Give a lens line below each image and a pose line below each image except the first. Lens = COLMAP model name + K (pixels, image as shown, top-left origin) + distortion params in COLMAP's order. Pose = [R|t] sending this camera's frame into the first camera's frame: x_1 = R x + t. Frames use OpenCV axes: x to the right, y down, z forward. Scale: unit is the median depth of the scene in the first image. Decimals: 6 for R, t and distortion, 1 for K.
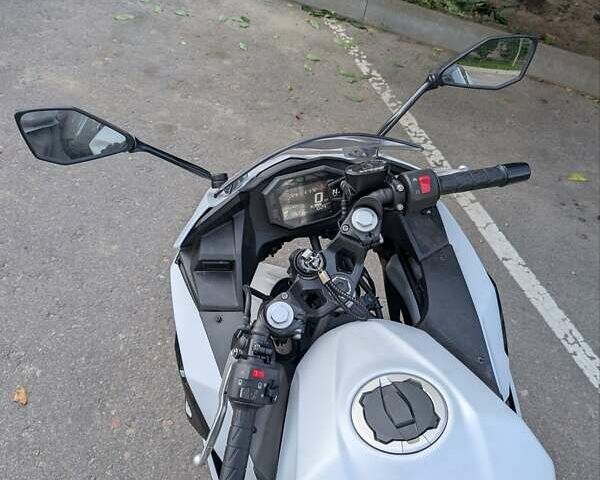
lens RADIAL K [[517.3, 0, 329.1], [0, 517.3, 241.5], [0, 0, 1]] dist [0.012924, 0.015464]
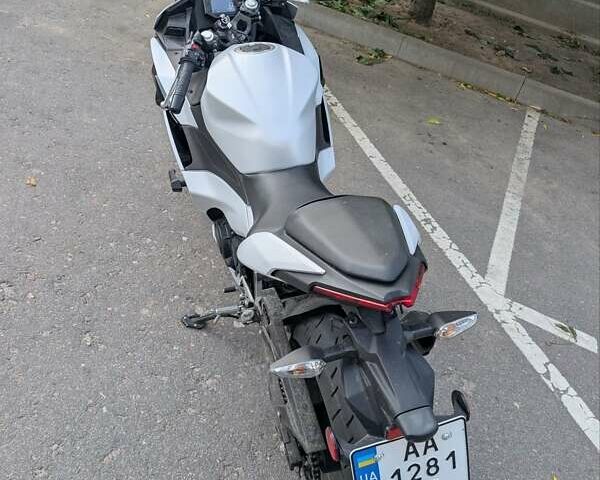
lens RADIAL K [[506.5, 0, 300.0], [0, 506.5, 240.0], [0, 0, 1]] dist [0.038595, 0.008300]
pose [[0.996869, 0.050139, 0.061141, 0.078052], [-0.044224, 0.994539, -0.094533, 0.457908], [-0.065547, 0.091533, 0.993642, -0.402627]]
